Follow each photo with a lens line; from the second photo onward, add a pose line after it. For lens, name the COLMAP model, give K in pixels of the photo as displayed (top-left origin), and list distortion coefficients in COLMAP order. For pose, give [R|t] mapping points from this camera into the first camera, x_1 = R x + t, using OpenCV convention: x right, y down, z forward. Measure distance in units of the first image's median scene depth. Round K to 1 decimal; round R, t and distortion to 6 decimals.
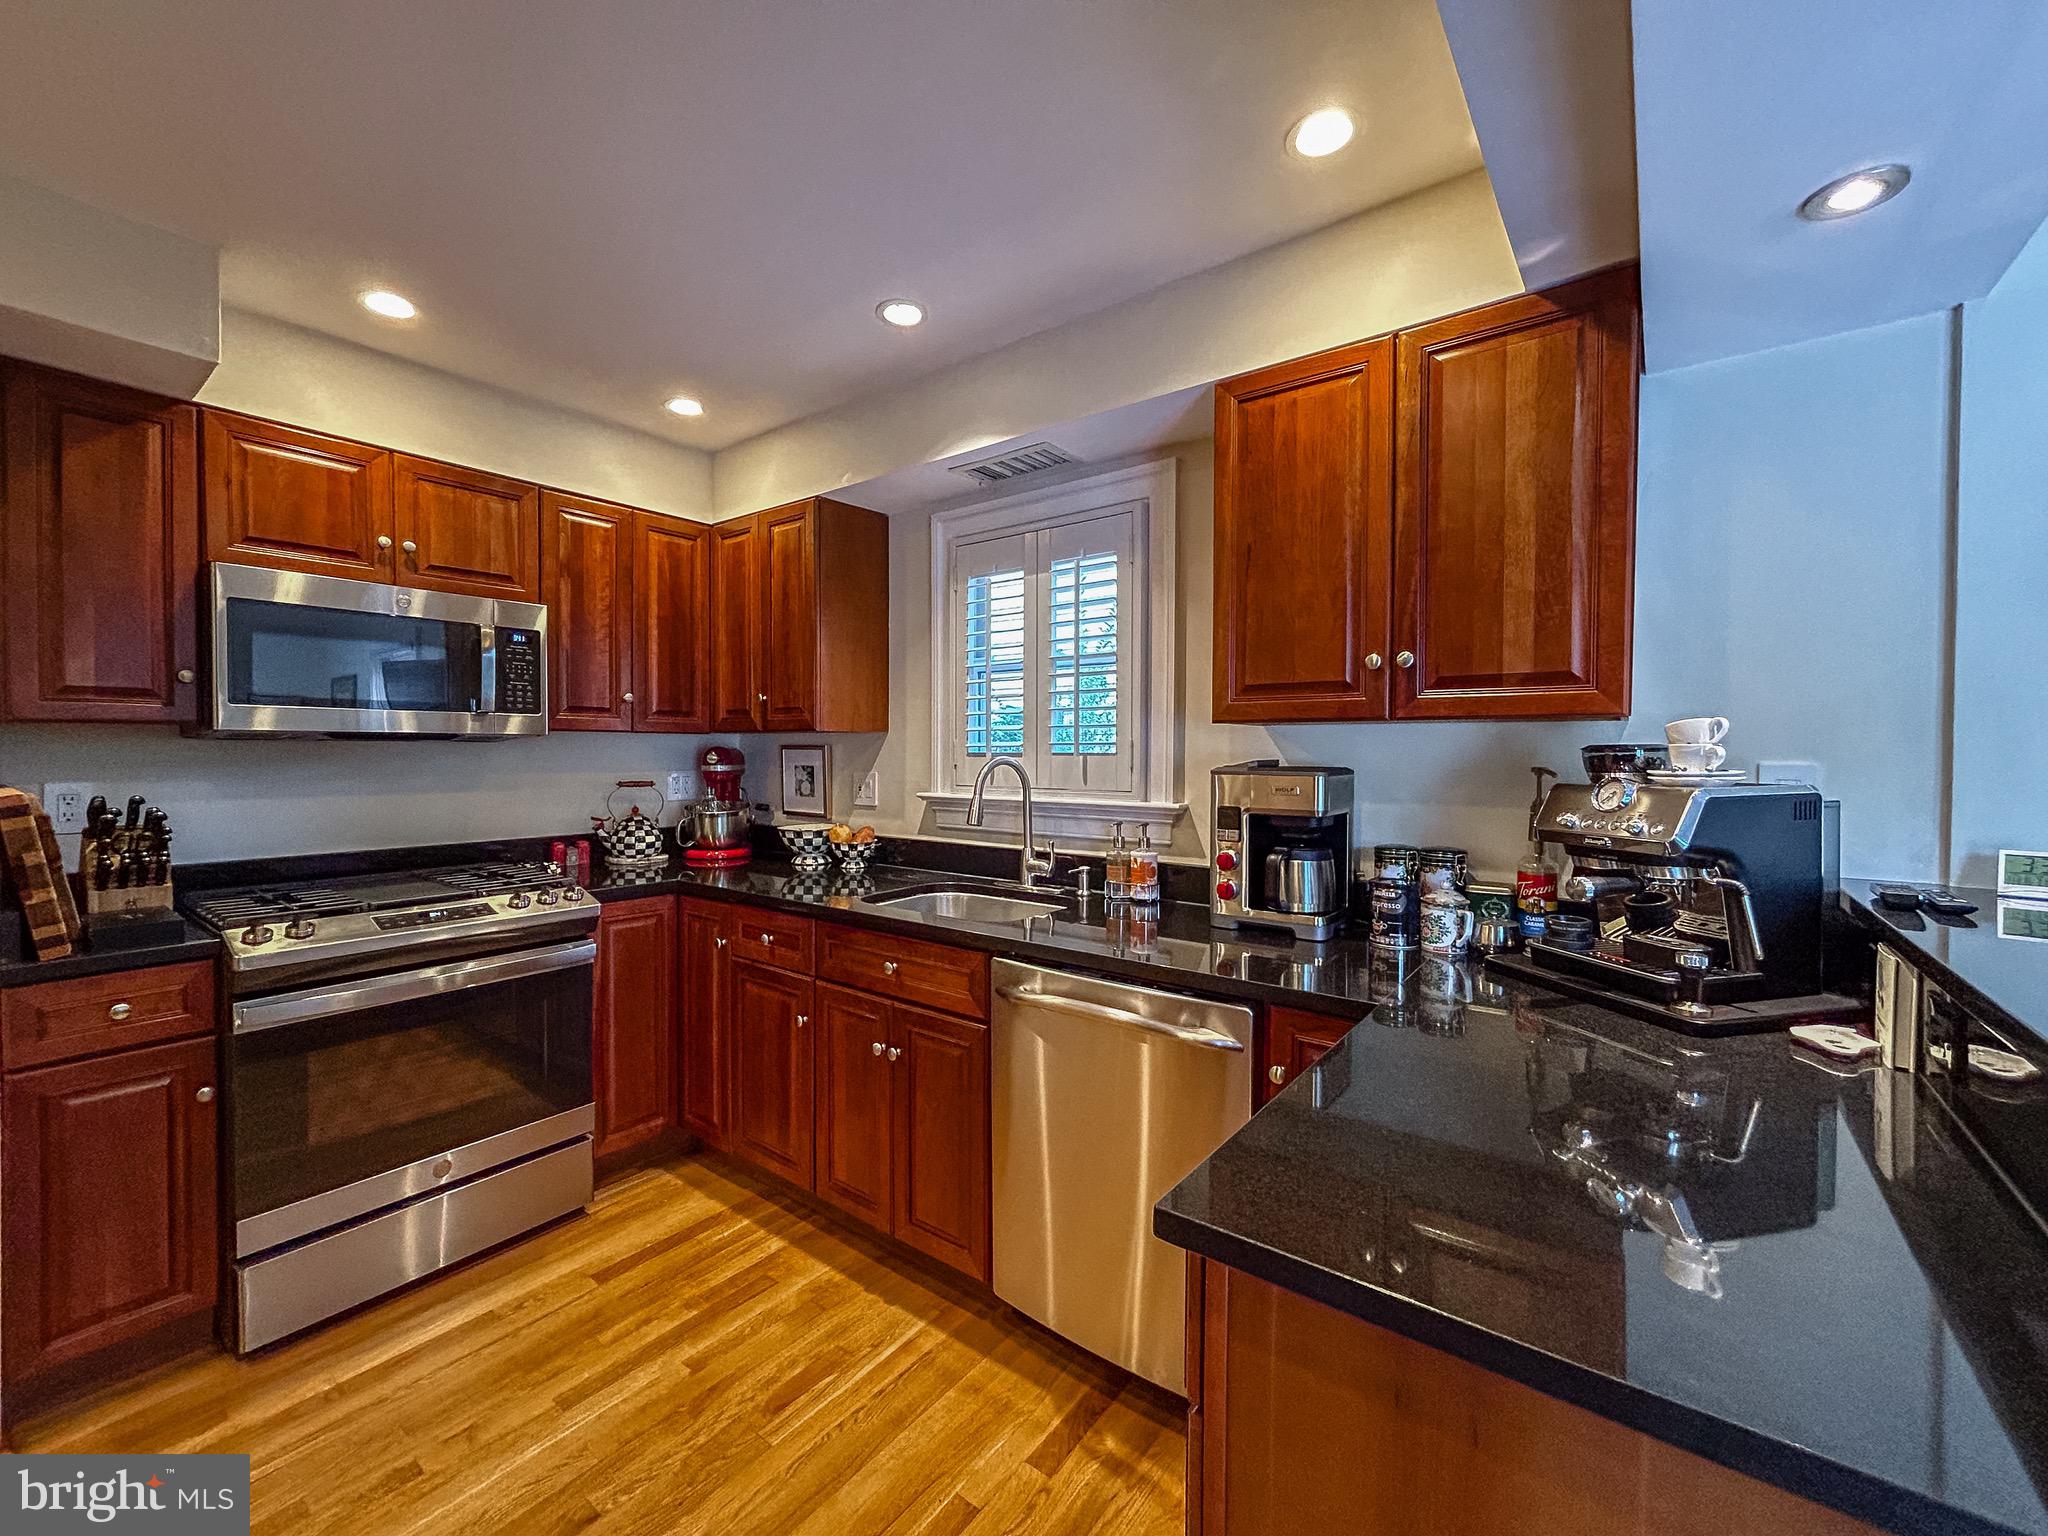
lens RADIAL K [[829.9, 0, 1019.2], [0, 829.9, 763.3], [0, 0, 1]] dist [0.002949, 0.000702]
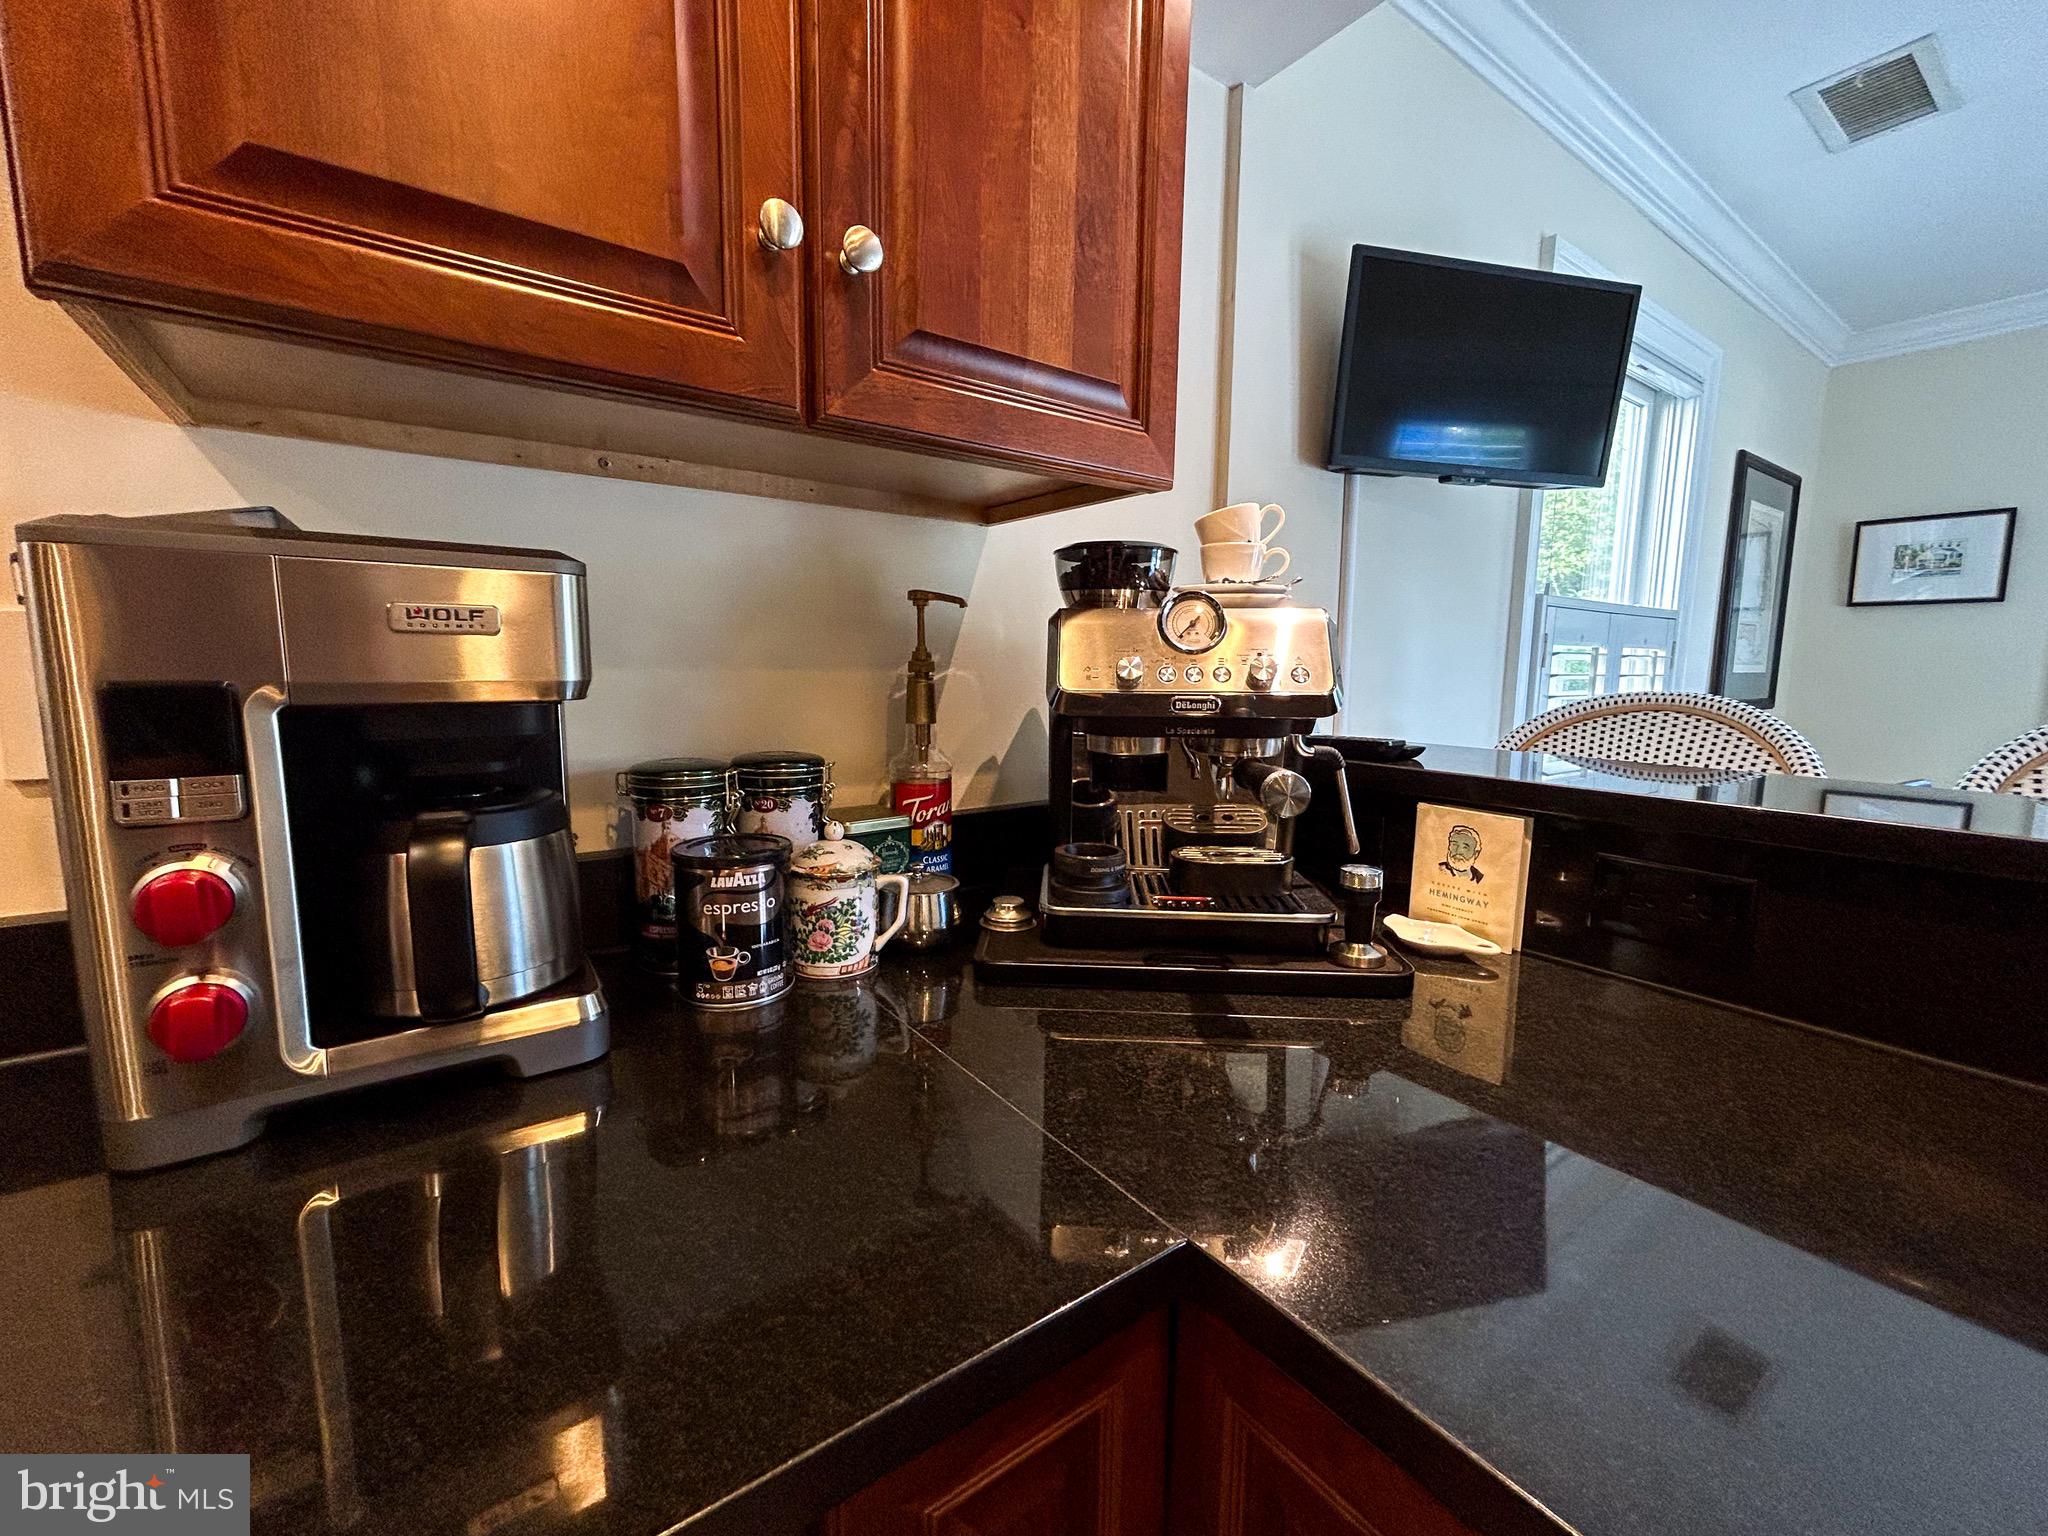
lens RADIAL K [[838.1, 0, 1012.3], [0, 838.1, 763.9], [0, 0, 1]] dist [0.000682, 0.000148]
pose [[0.294867, -0.117325, 0.948308, 0.104103], [0.003182, 0.992548, 0.121809, 0.054552], [-0.955533, -0.032900, 0.293043, 0.811504]]
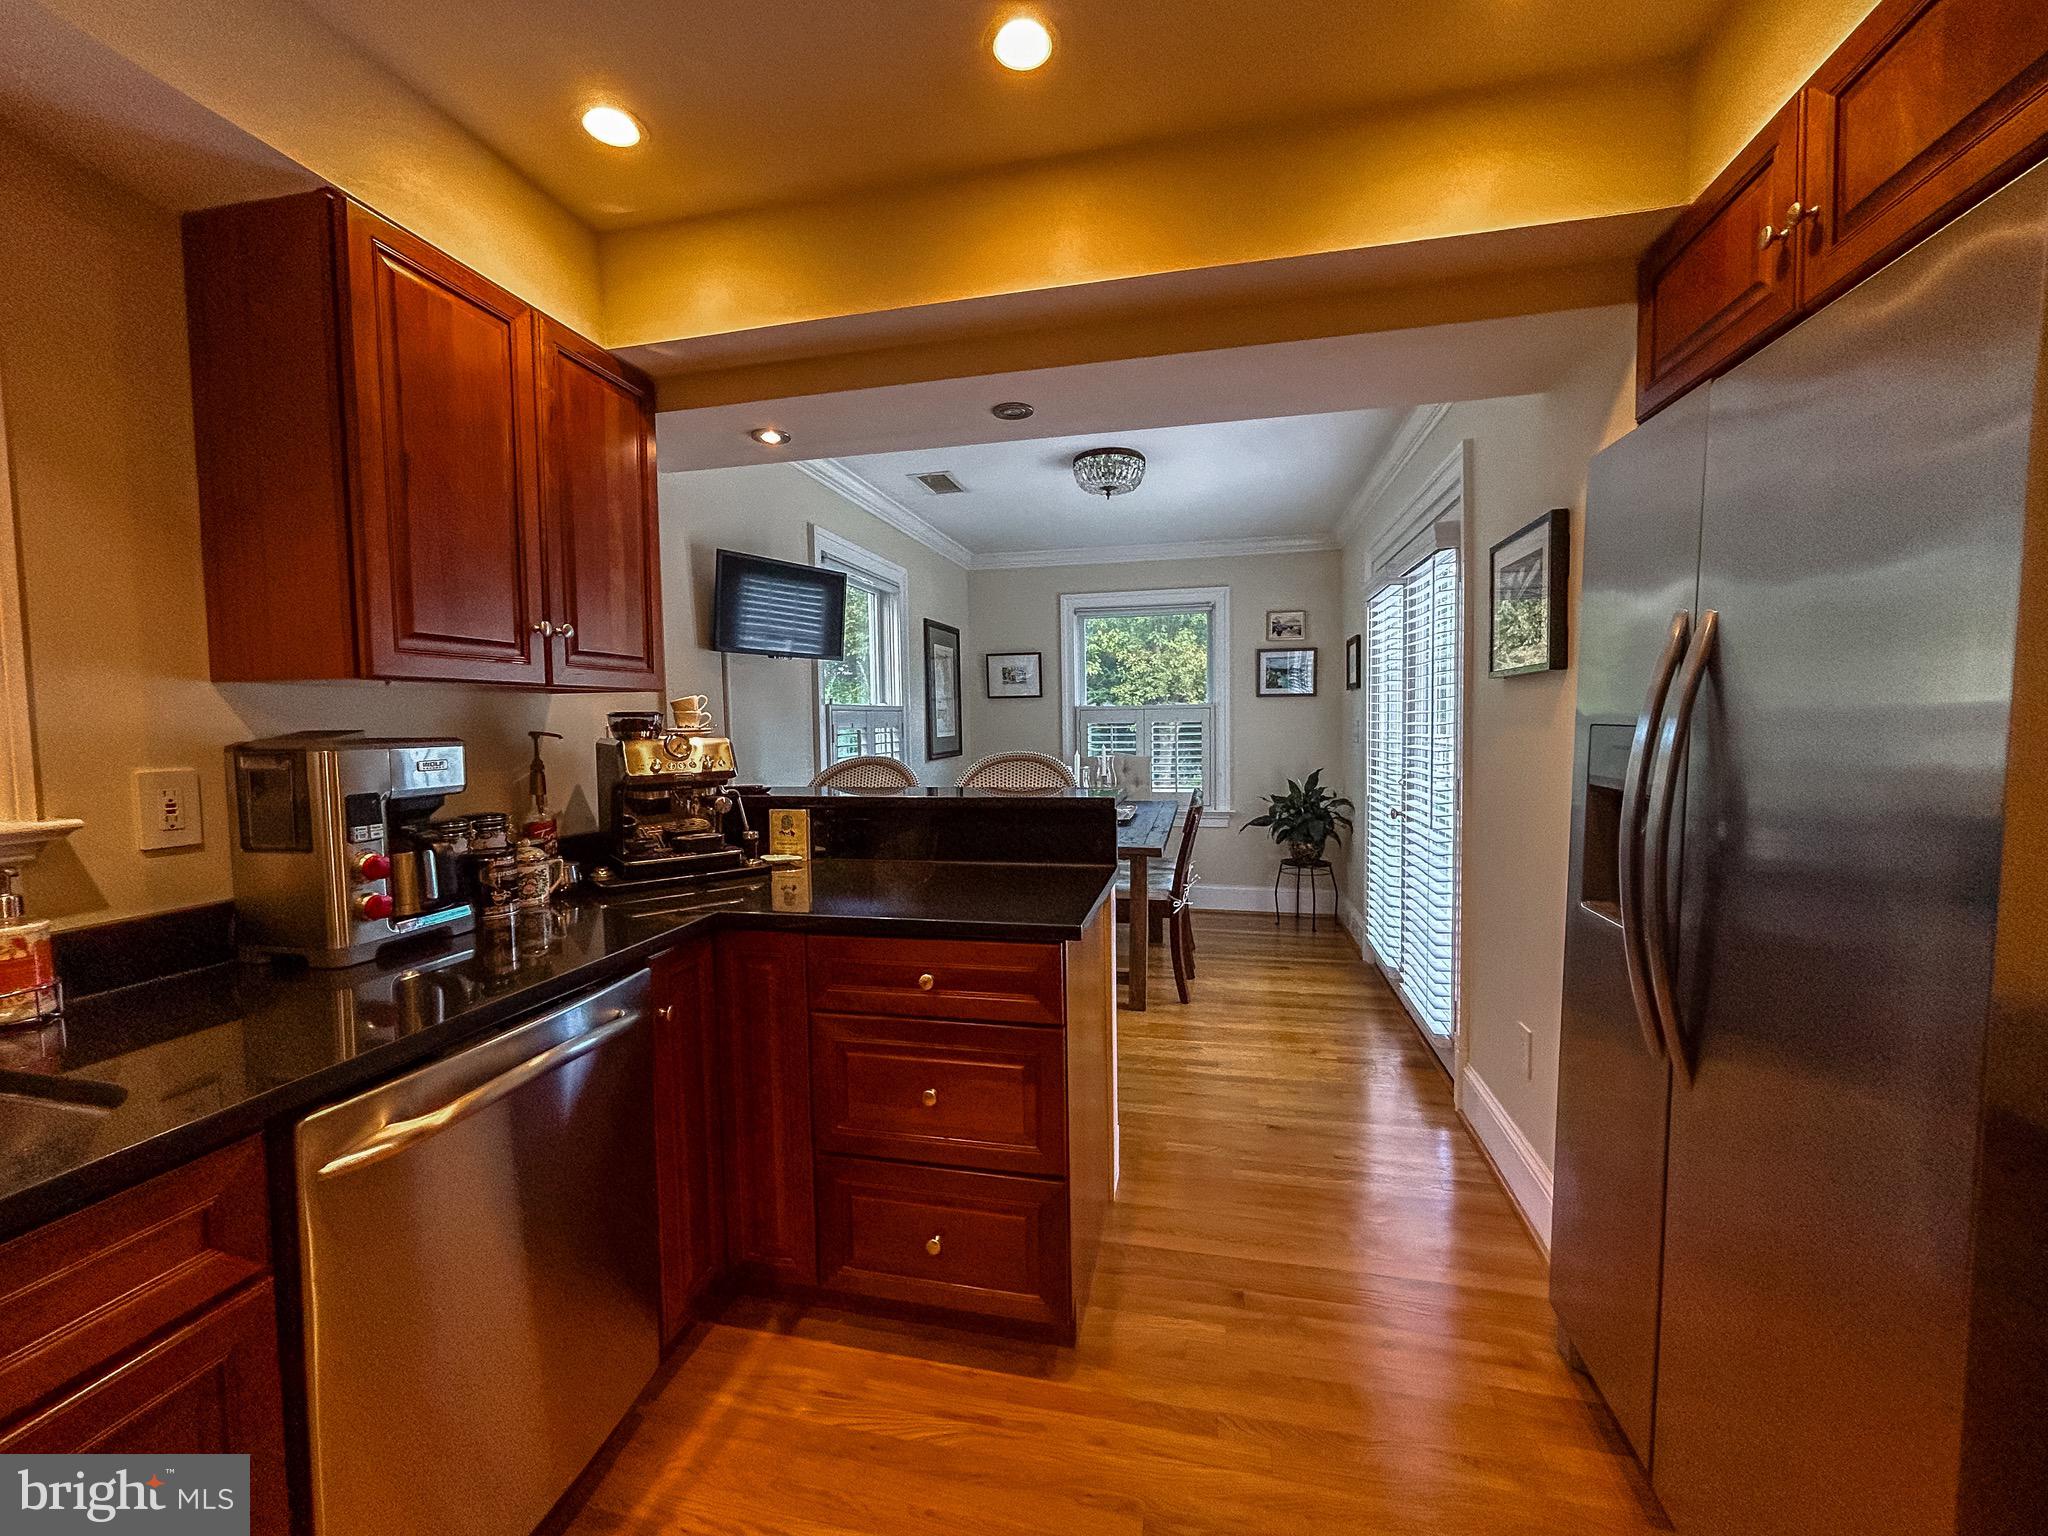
lens RADIAL K [[829.9, 0, 1019.2], [0, 829.9, 763.3], [0, 0, 1]] dist [0.002949, 0.000702]
pose [[-0.416133, -0.044164, 0.908231, -0.756831], [0.027396, 0.997757, 0.061070, -0.003705], [-0.908891, 0.050295, -0.413990, 0.910966]]
